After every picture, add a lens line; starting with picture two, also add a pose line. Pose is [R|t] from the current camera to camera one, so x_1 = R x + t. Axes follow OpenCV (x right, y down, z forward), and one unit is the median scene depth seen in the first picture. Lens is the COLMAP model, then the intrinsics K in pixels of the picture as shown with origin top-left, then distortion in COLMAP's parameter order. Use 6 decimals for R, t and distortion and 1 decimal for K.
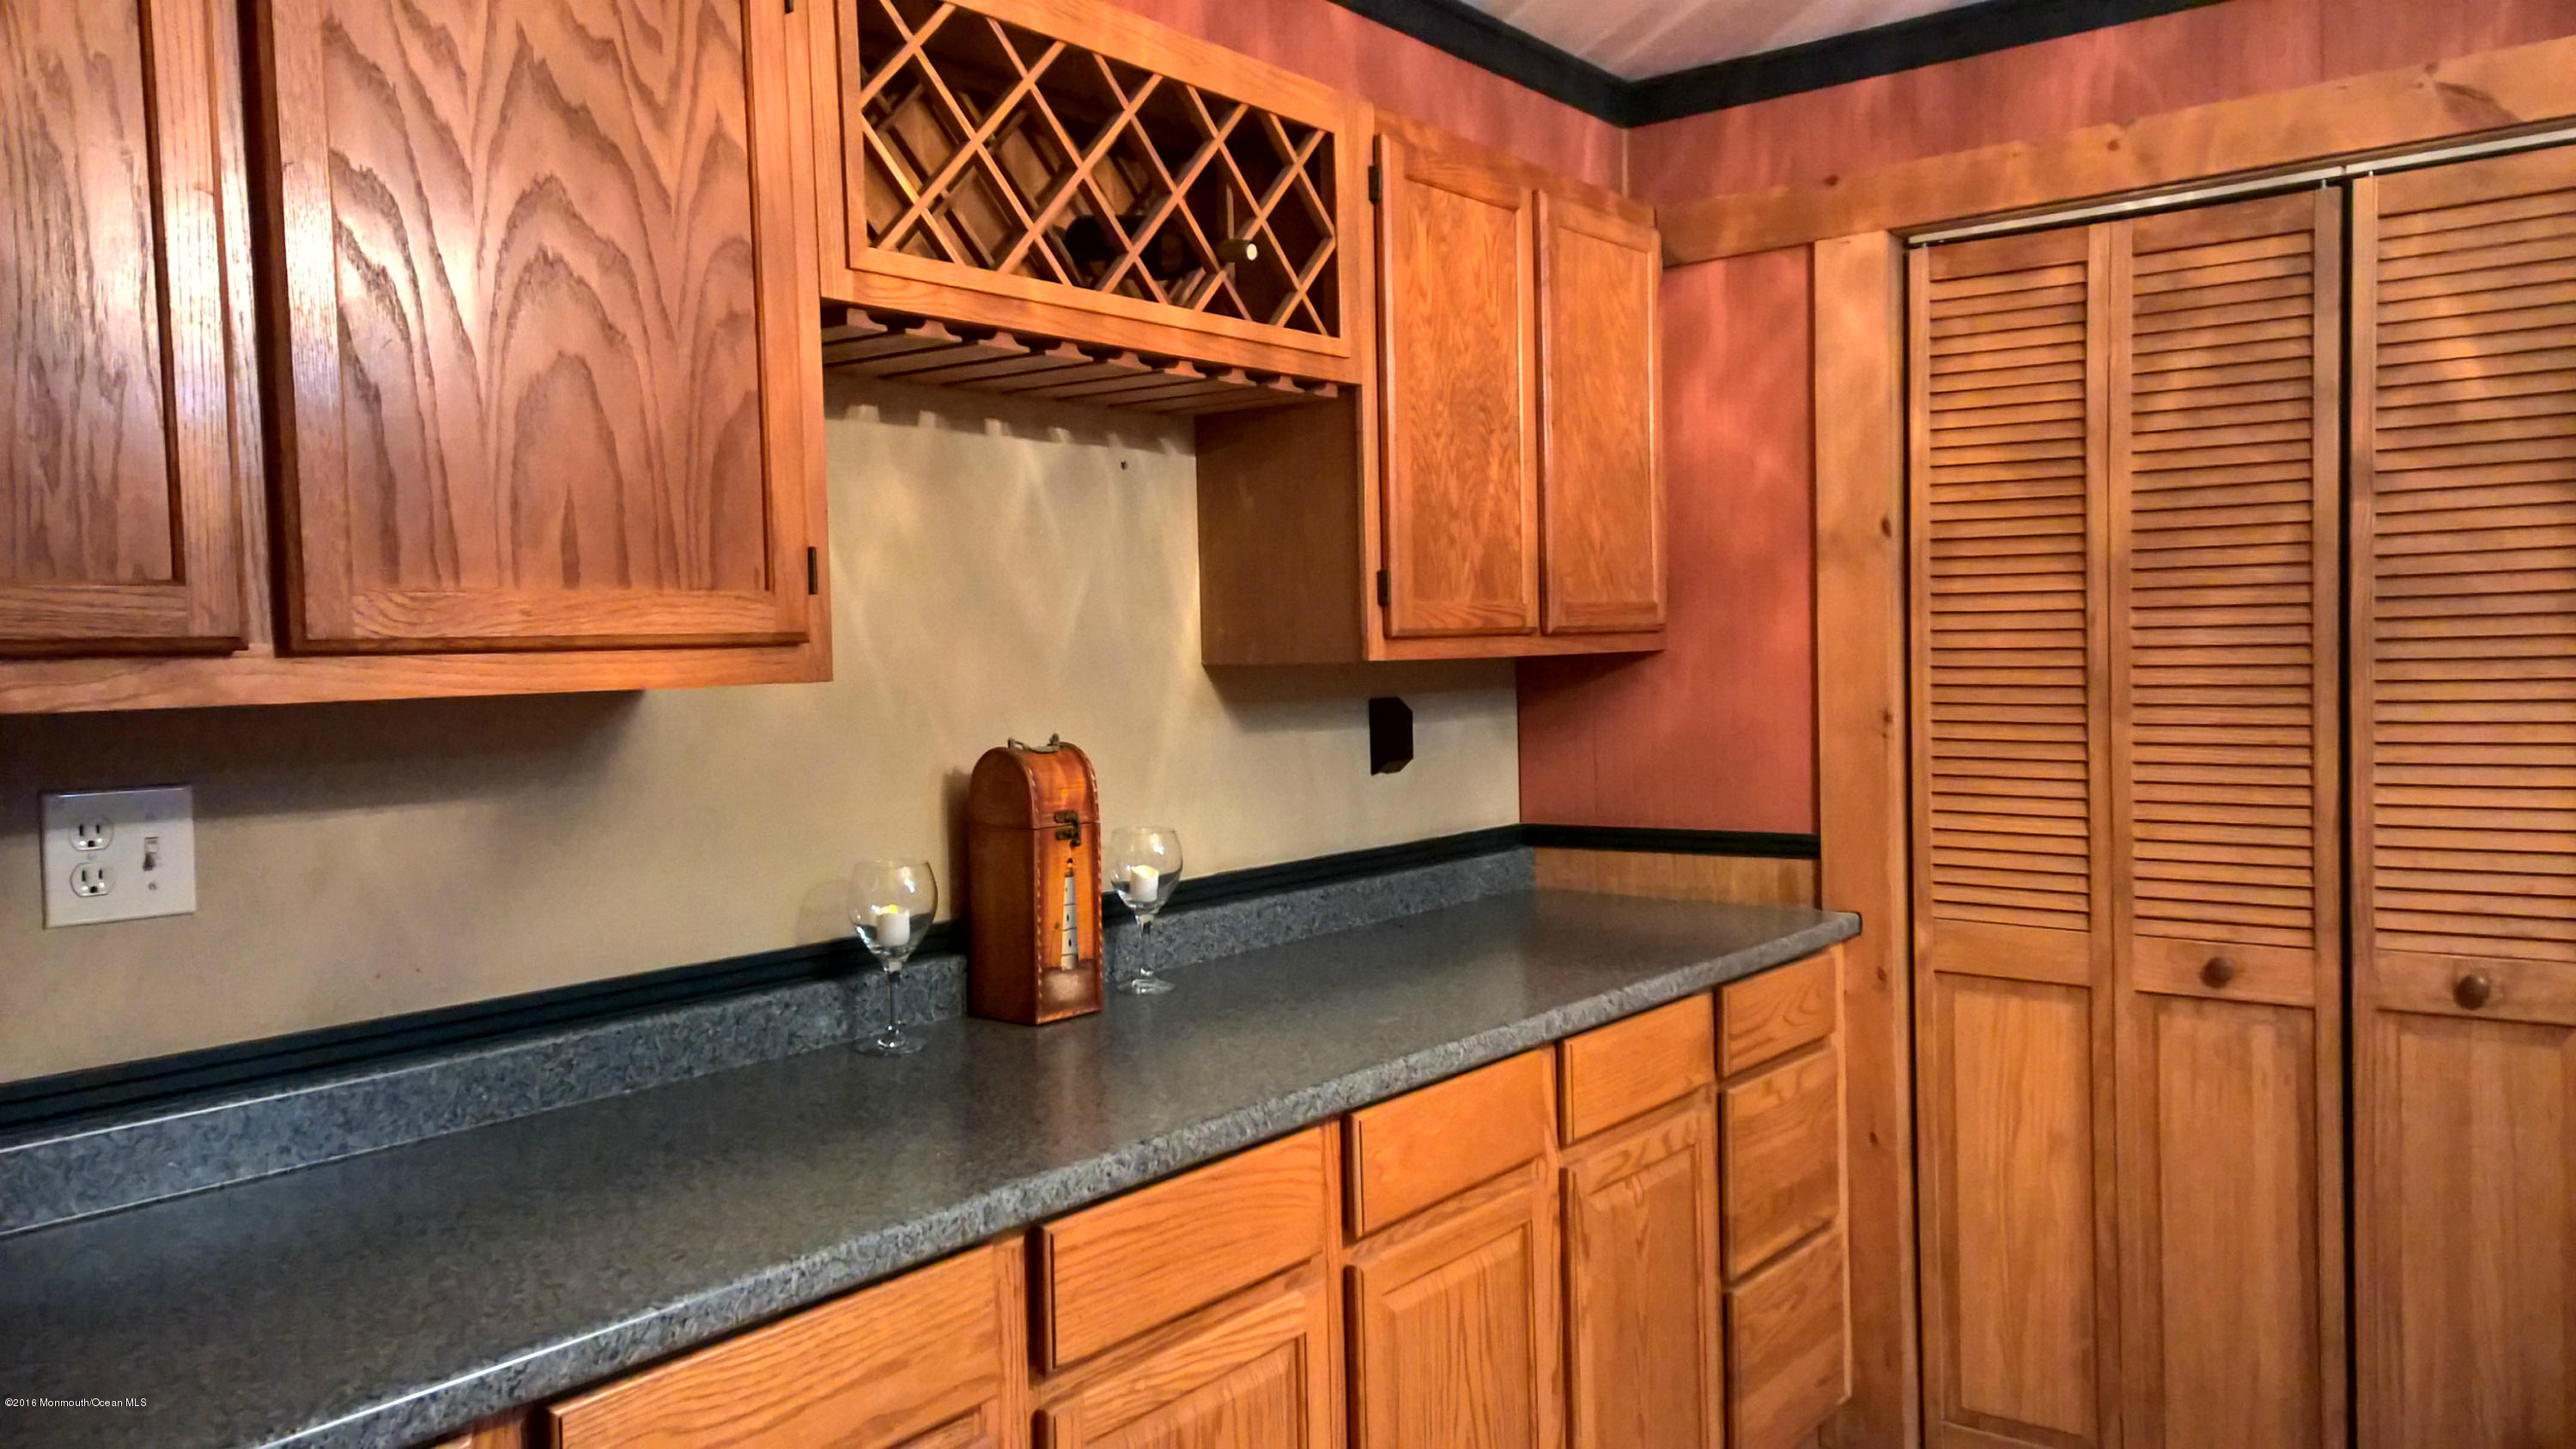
lens RADIAL K [[1876.1, 0, 1290.1], [0, 1876.1, 721.8], [0, 0, 1]] dist [0.065840, -0.039446]
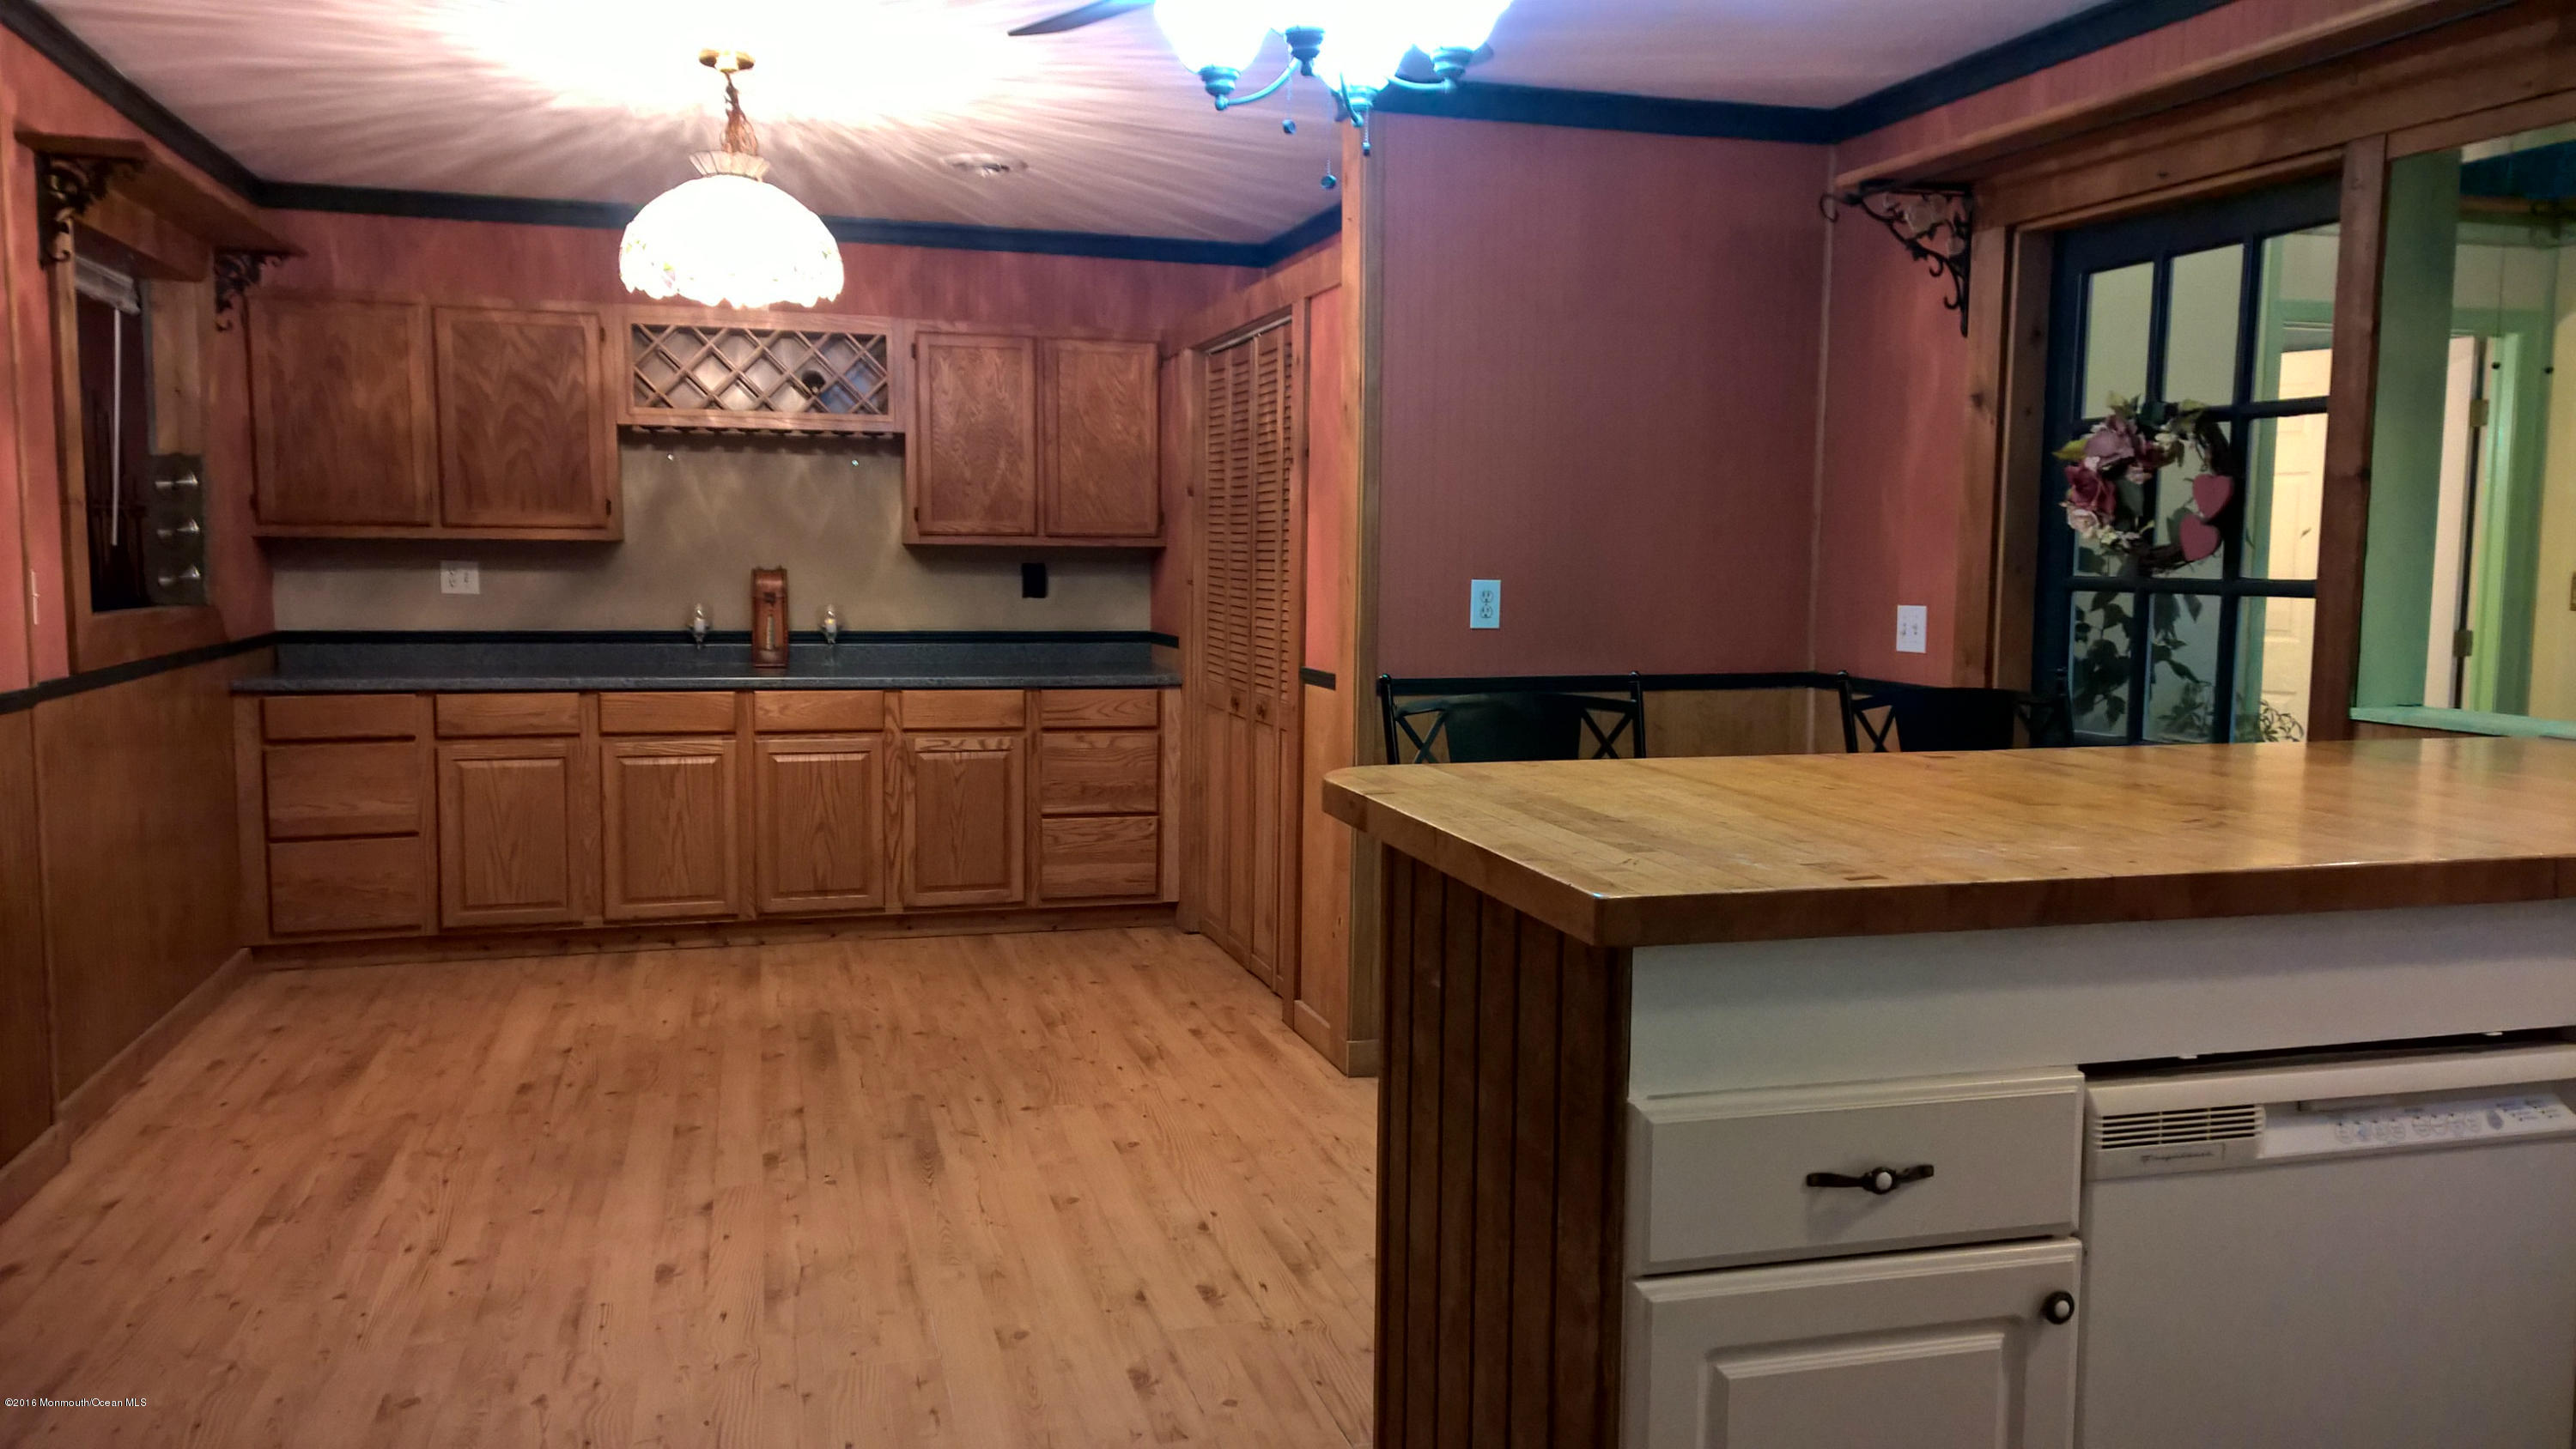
lens RADIAL K [[1876.1, 0, 1336.4], [0, 1876.1, 717.0], [0, 0, 1]] dist [0.065840, -0.039446]
pose [[0.820901, 0.083029, -0.565002, 2.020582], [-0.052755, 0.996169, 0.069742, -0.007438], [0.568628, -0.027444, 0.822137, -0.771526]]
